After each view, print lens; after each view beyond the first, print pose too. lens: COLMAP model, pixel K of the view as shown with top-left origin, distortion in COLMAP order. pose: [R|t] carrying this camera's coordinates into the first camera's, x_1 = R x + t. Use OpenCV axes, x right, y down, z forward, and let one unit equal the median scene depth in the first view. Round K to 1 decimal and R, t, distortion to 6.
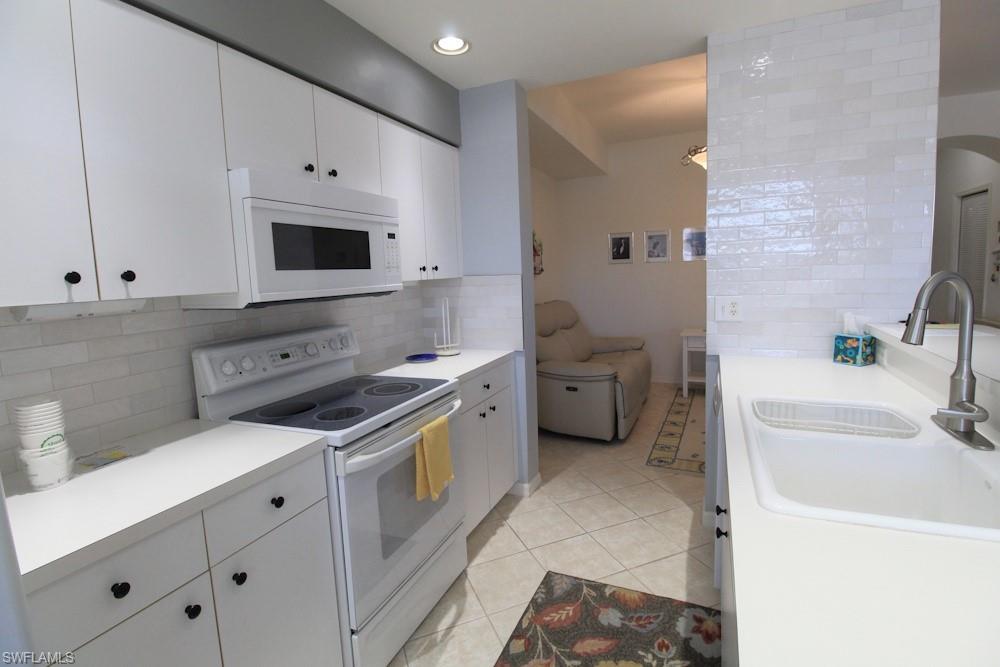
lens RADIAL K [[471.1, 0, 504.1], [0, 471.1, 322.2], [0, 0, 1]] dist [-0.017465, -0.000075]
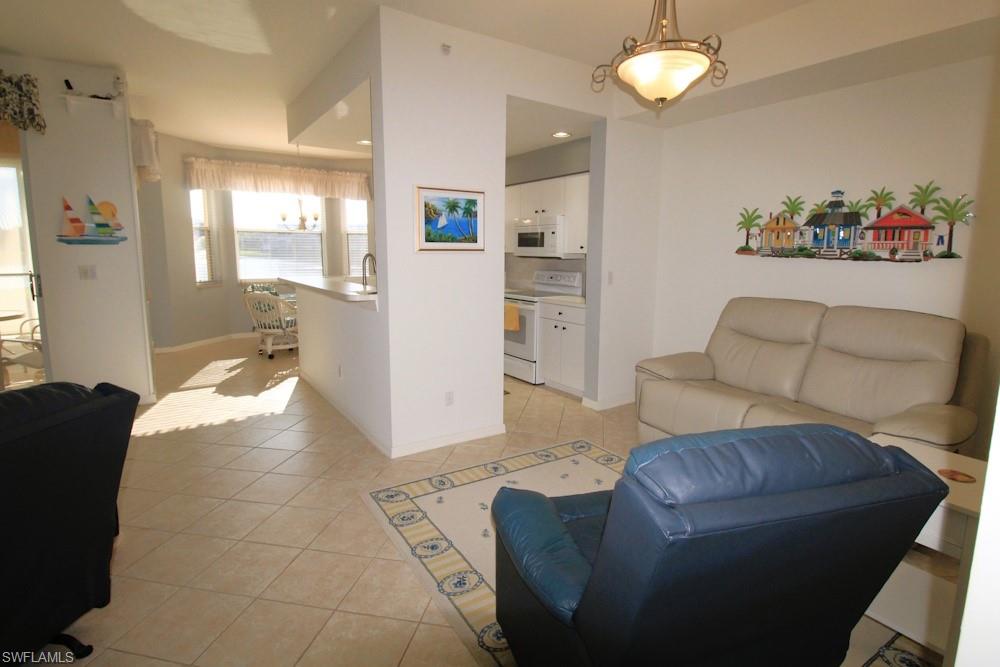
lens RADIAL K [[512.0, 0, 508.3], [0, 512.0, 320.6], [0, 0, 1]] dist [-0.022668, -0.000558]
pose [[-0.531584, 0.144945, -0.834511, 2.002098], [-0.081784, 0.971862, 0.220898, -0.296218], [0.843048, 0.185676, -0.504772, 2.131834]]
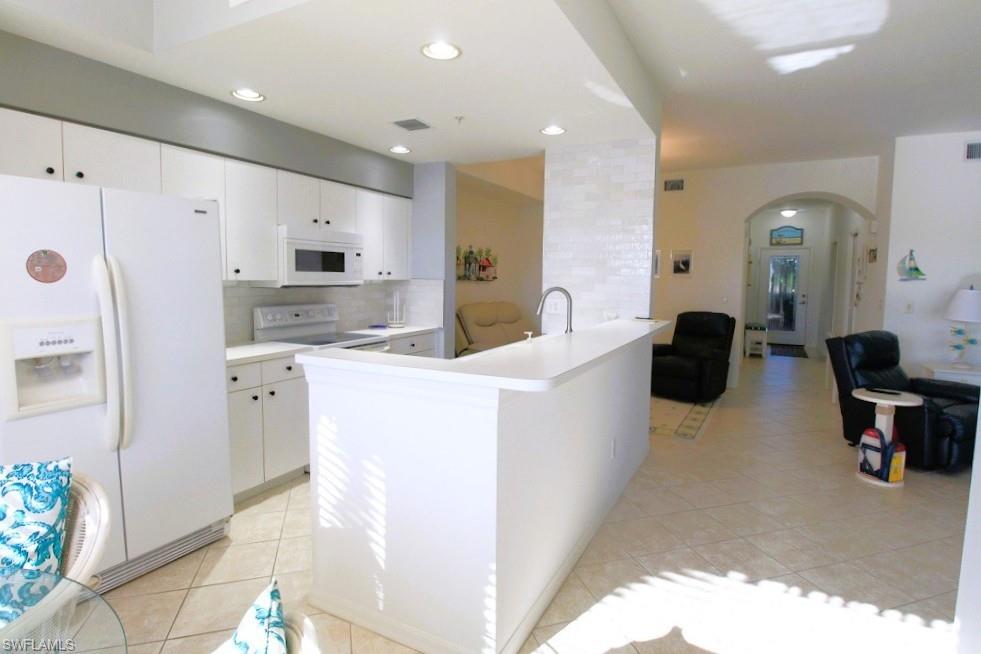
lens RADIAL K [[502.3, 0, 498.7], [0, 502.3, 314.3], [0, 0, 1]] dist [-0.022668, -0.000558]
pose [[0.996373, 0.059098, -0.061220, 0.432363], [-0.061019, 0.997686, -0.029992, 0.072109], [0.059306, 0.033618, 0.997674, -0.894496]]
